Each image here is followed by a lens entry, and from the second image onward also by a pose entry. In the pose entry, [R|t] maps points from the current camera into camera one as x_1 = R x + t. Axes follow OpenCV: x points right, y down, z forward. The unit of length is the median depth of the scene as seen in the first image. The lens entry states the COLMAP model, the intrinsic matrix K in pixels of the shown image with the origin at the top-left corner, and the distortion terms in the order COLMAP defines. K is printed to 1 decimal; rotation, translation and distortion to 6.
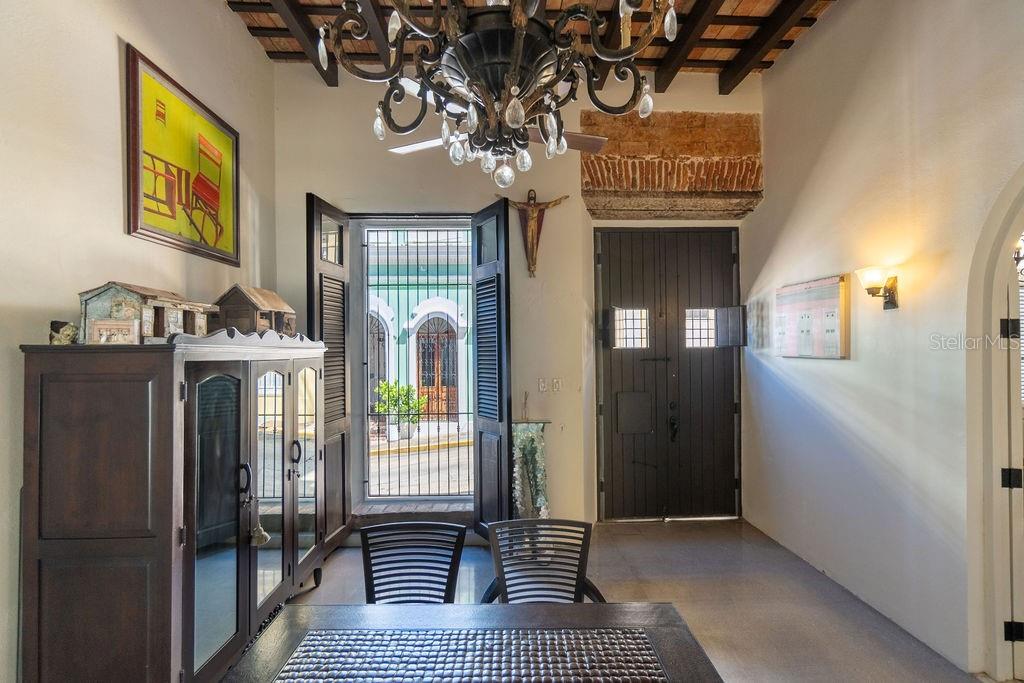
lens RADIAL K [[451.3, 0, 535.6], [0, 451.3, 345.2], [0, 0, 1]] dist [-0.000887, 0.000055]
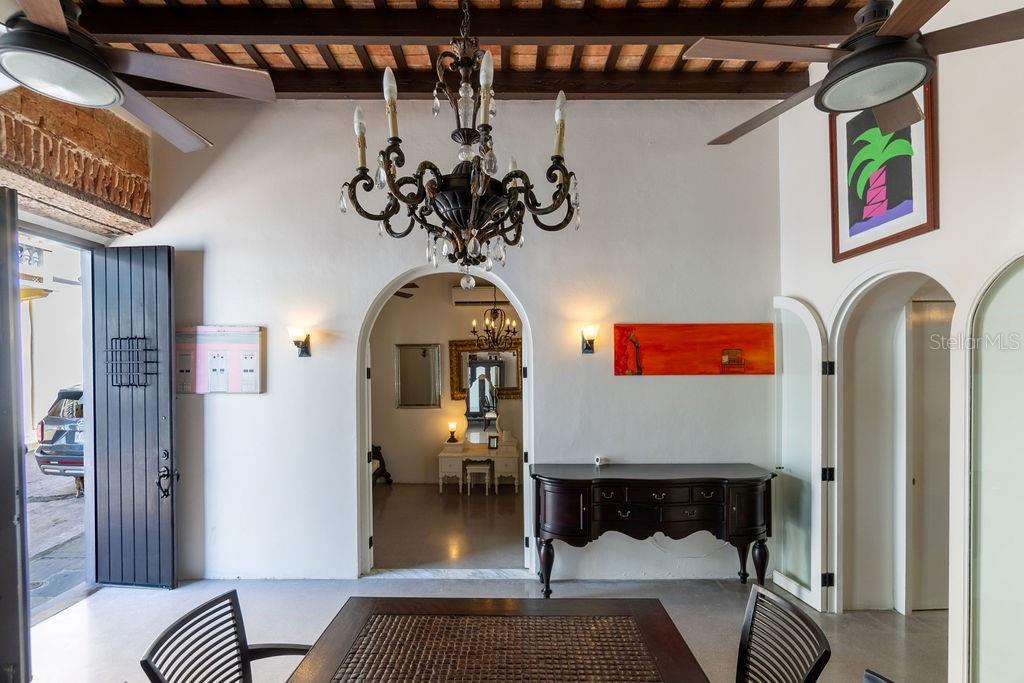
lens RADIAL K [[431.6, 0, 509.6], [0, 431.6, 370.8], [0, 0, 1]] dist [-0.001364, 0.000131]
pose [[0.046232, 0.001005, 0.998930, -0.511115], [-0.005747, 0.999983, -0.000740, -0.037515], [-0.998914, -0.005706, 0.046237, 0.283511]]
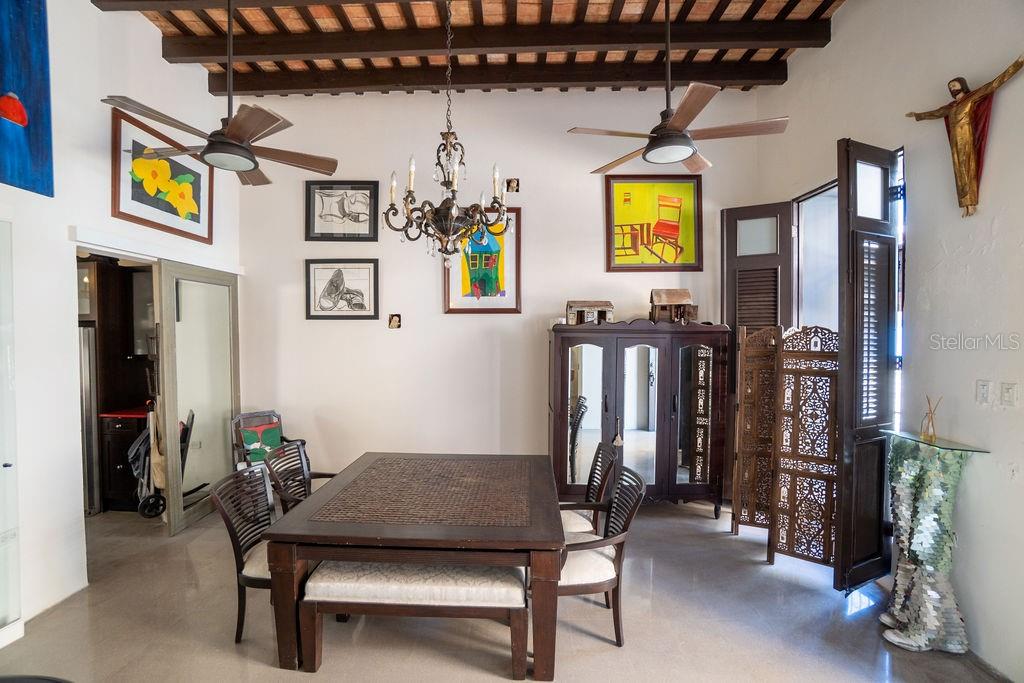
lens RADIAL K [[472.2, 0, 496.5], [0, 472.2, 343.8], [0, 0, 1]] dist [-0.068967, 0.025069]
pose [[-0.093881, 0.029572, -0.995144, 0.897764], [0.011932, 0.999520, 0.028576, 0.000615], [0.995512, -0.009191, -0.094189, 0.545090]]
